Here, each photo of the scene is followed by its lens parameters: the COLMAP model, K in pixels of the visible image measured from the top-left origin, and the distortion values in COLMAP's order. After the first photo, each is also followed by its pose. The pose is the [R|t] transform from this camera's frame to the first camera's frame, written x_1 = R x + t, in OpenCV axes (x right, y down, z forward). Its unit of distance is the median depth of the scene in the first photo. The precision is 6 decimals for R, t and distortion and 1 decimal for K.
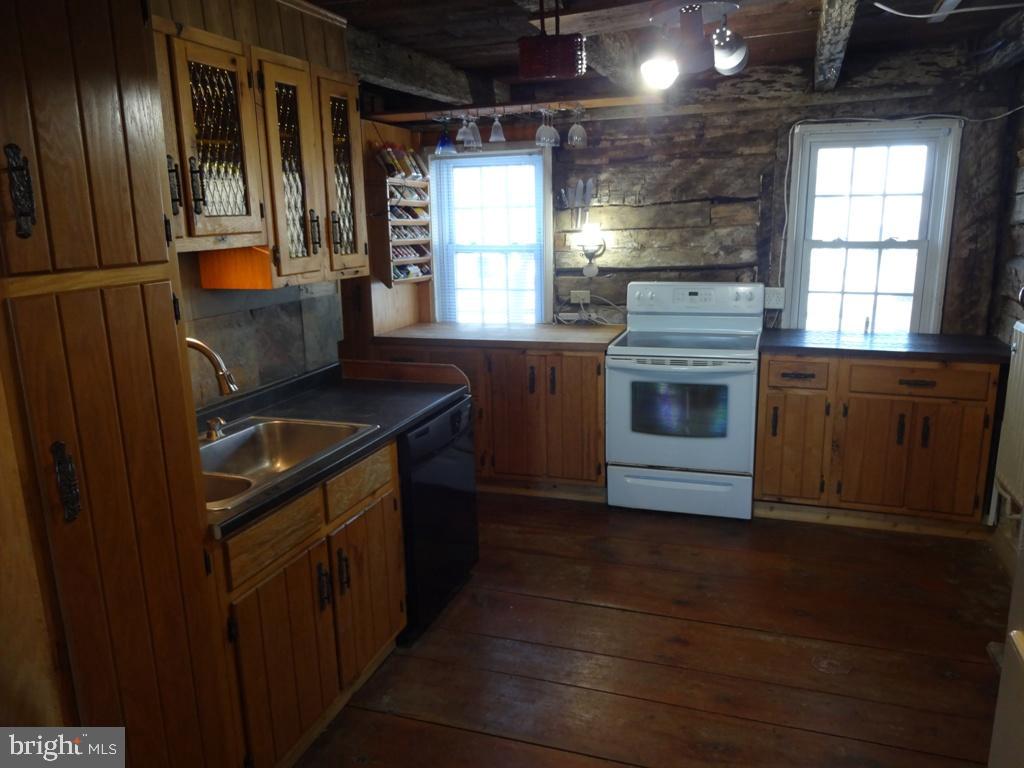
lens RADIAL K [[758.5, 0, 515.6], [0, 758.5, 382.5], [0, 0, 1]] dist [-0.003800, -0.001614]
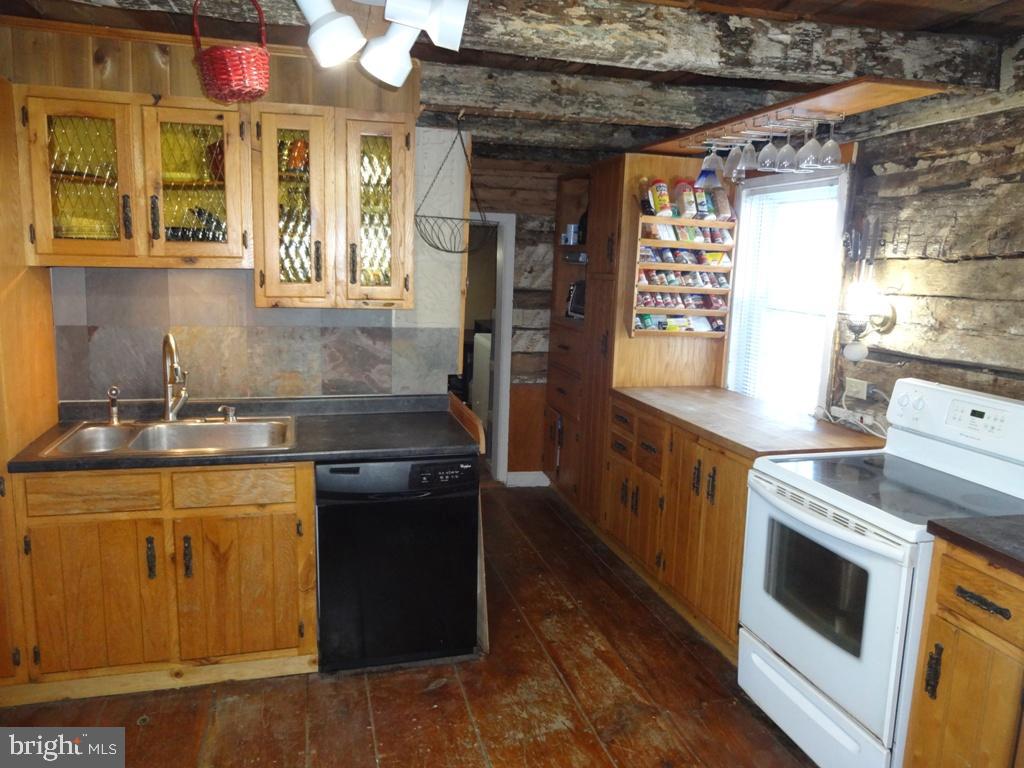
lens RADIAL K [[758.5, 0, 515.6], [0, 758.5, 382.5], [0, 0, 1]] dist [-0.003800, -0.001614]
pose [[0.559663, 0.174150, -0.810216, 0.490435], [-0.221261, 0.973581, 0.056427, -0.093393], [0.798637, 0.147689, 0.583409, 0.374876]]
